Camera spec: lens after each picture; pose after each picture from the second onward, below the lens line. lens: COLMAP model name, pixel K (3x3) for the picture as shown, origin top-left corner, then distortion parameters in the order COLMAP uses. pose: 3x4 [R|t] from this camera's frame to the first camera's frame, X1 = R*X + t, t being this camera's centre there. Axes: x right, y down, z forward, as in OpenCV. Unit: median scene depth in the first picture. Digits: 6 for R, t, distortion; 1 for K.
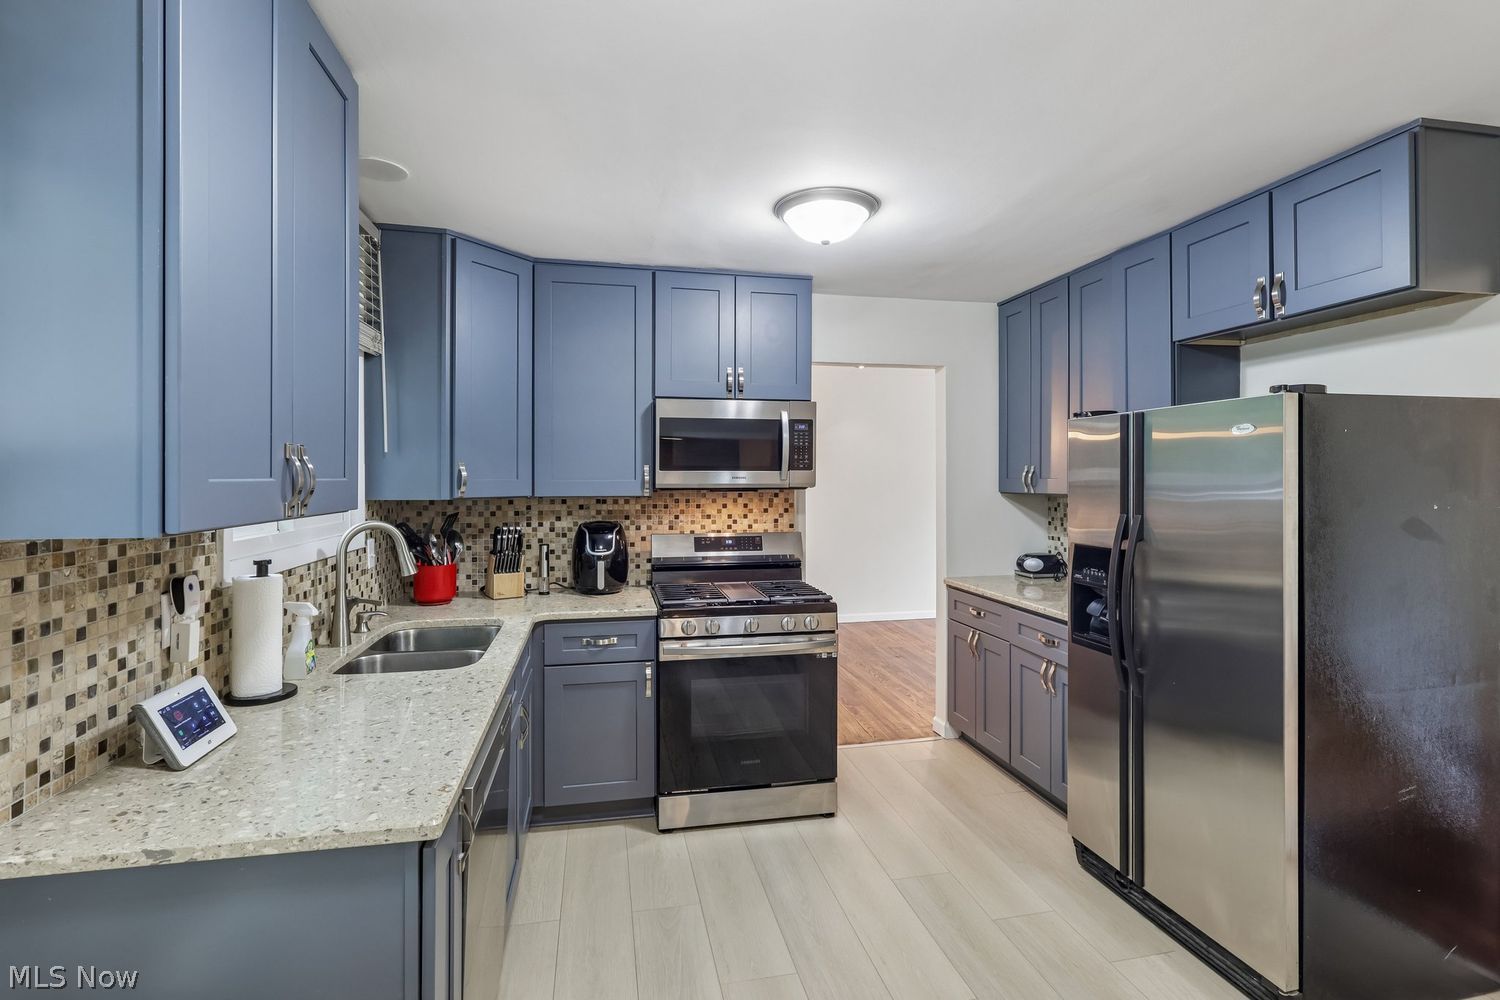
lens RADIAL K [[703.6, 0, 752.6], [0, 703.6, 479.7], [0, 0, 1]] dist [-0.000809, 0.000340]
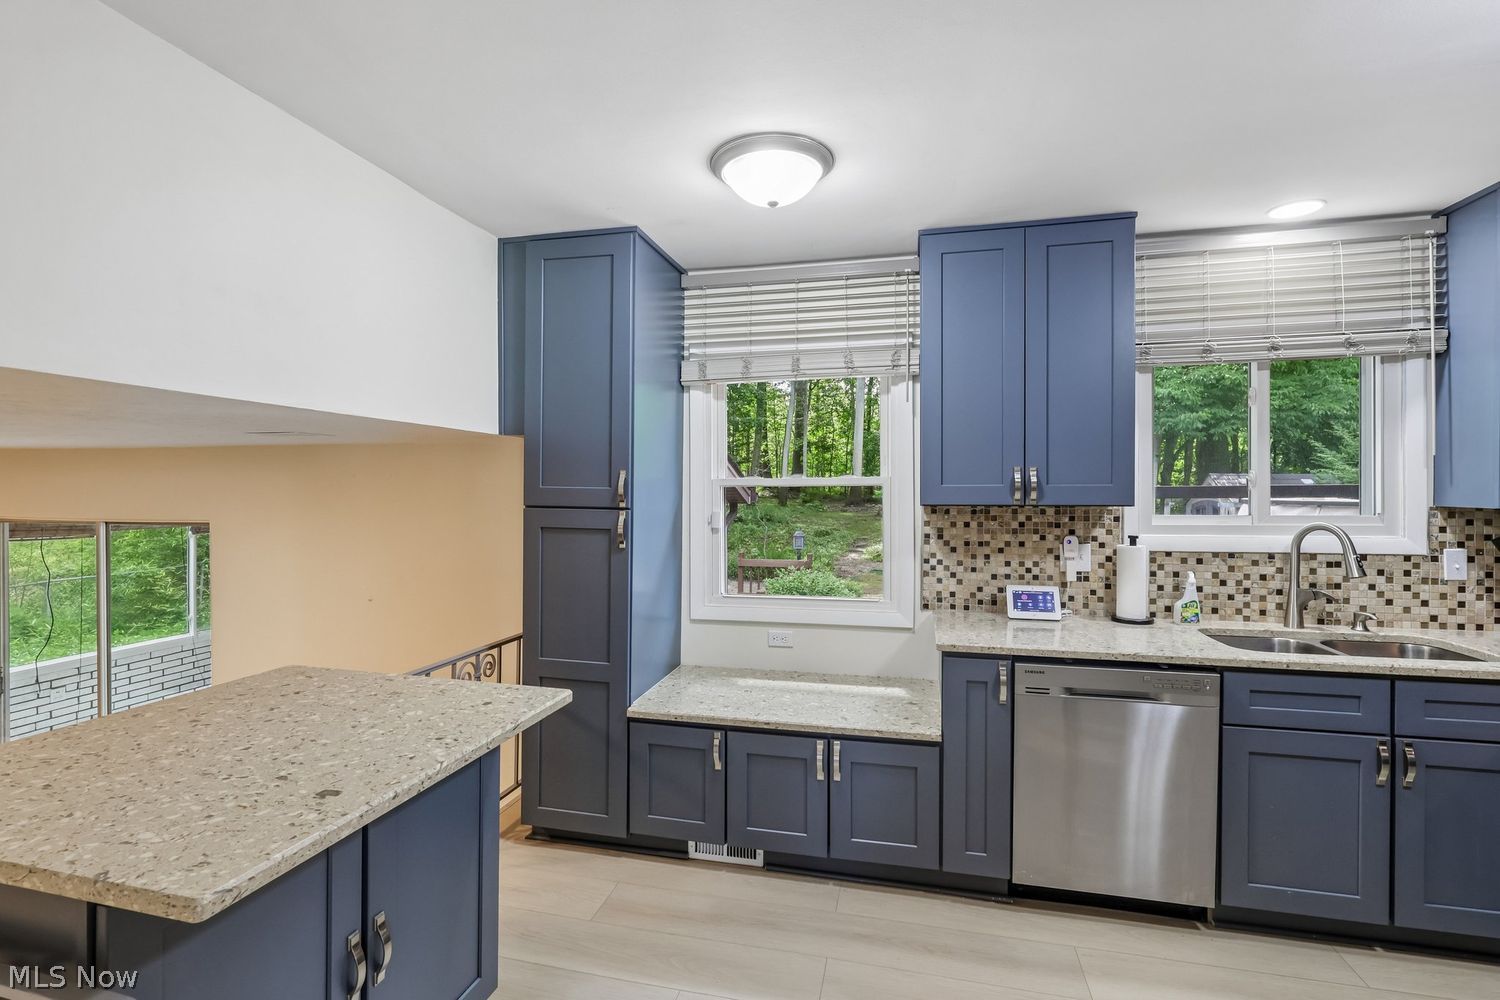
lens RADIAL K [[700.8, 0, 751.7], [0, 700.8, 499.9], [0, 0, 1]] dist [0.000732, 0.000851]
pose [[-0.423157, 0.013487, -0.905956, 0.582548], [0.000824, 0.999895, 0.014501, 0.004999], [0.906056, 0.005390, -0.423123, 0.466396]]
